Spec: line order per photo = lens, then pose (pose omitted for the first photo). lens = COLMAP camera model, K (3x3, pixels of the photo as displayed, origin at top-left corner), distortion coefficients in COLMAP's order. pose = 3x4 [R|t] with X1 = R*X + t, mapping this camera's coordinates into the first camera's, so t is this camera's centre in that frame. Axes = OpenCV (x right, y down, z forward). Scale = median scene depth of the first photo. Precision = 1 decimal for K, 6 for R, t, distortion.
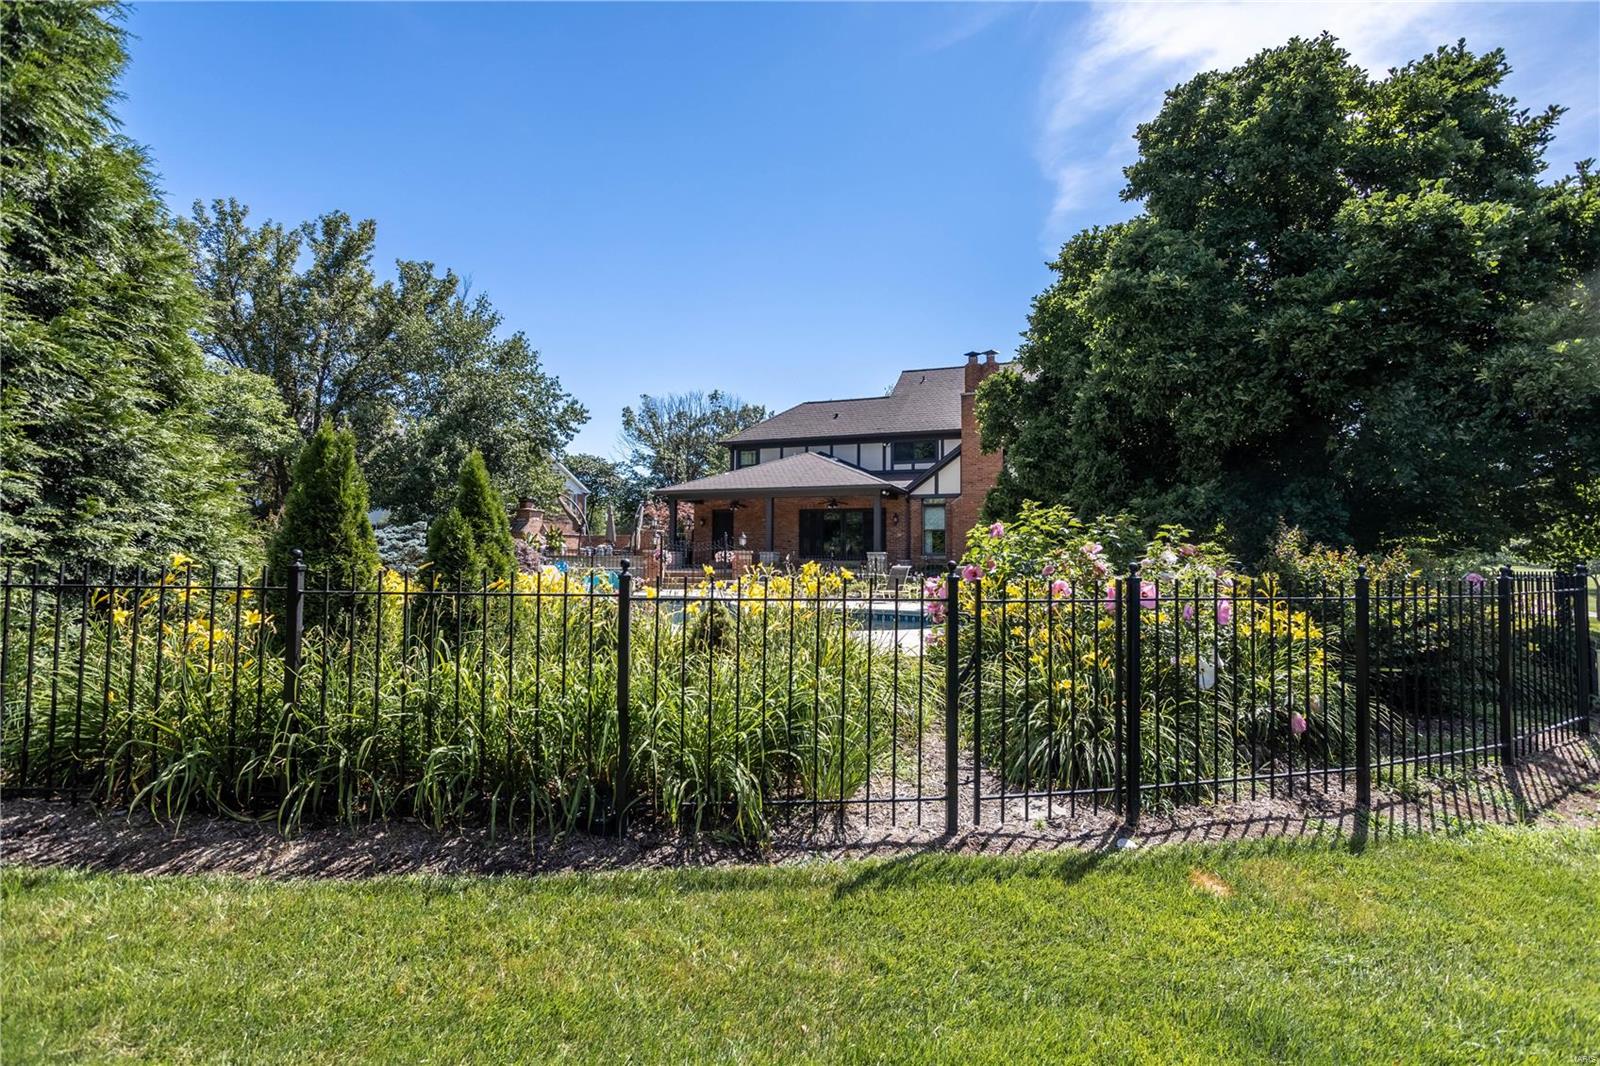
lens RADIAL K [[851.2, 0, 773.2], [0, 851.2, 503.7], [0, 0, 1]] dist [-0.026940, 0.022221]
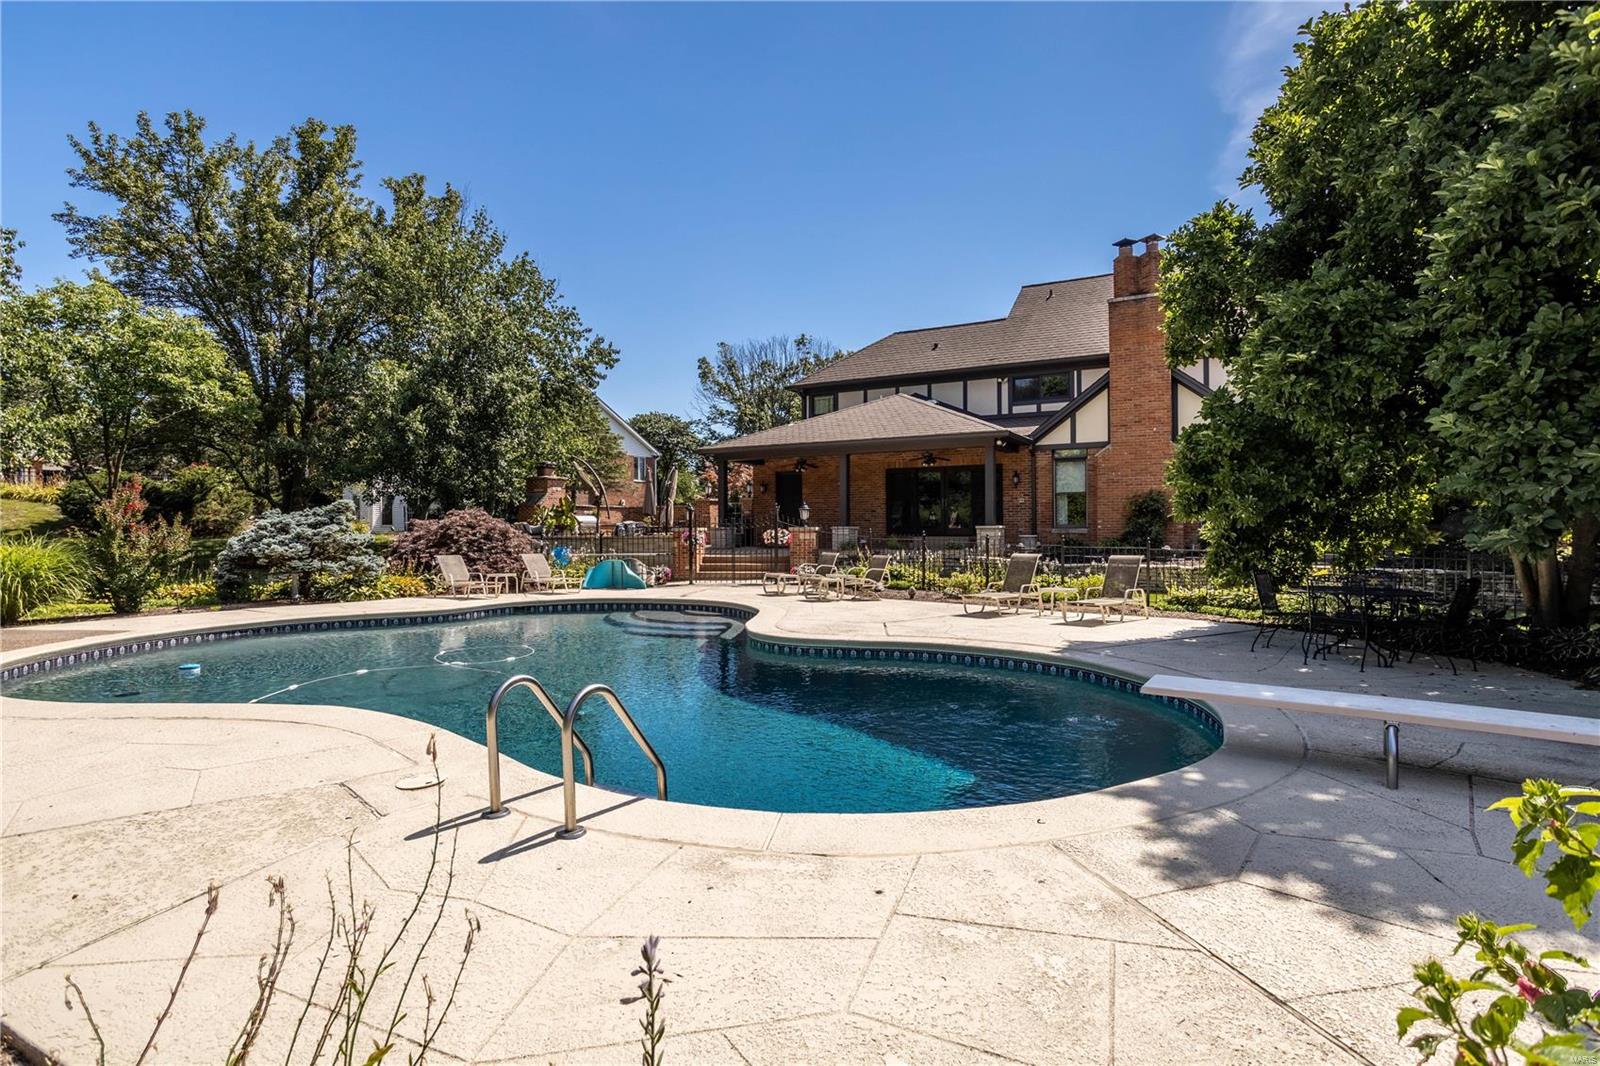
lens RADIAL K [[851.2, 0, 772.6], [0, 851.2, 518.0], [0, 0, 1]] dist [-0.026940, 0.022221]
pose [[0.990561, -0.017165, -0.135993, 0.037198], [0.025690, 0.997796, 0.061181, 0.001658], [0.134643, -0.064097, 0.988819, 0.258621]]
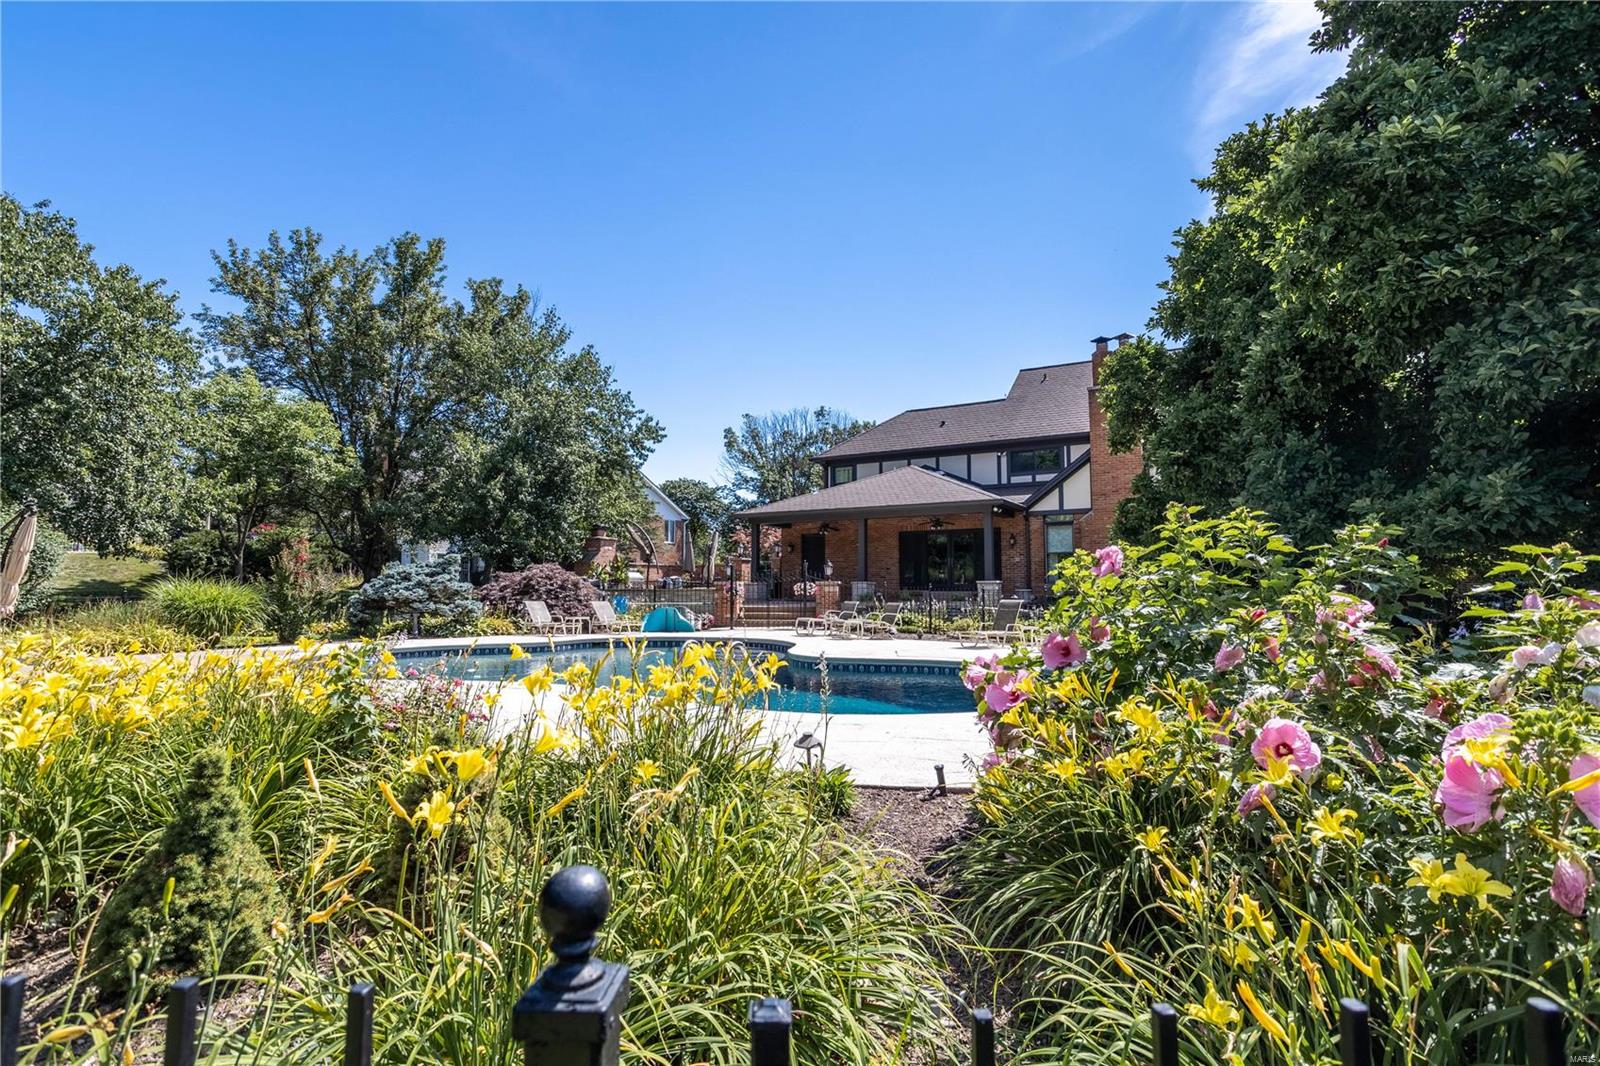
lens RADIAL K [[851.2, 0, 764.2], [0, 851.2, 508.6], [0, 0, 1]] dist [-0.026940, 0.022221]
pose [[0.986470, -0.025188, -0.161994, 0.040829], [0.021453, 0.999463, -0.024759, 0.002204], [0.162531, 0.020948, 0.986481, 0.135263]]
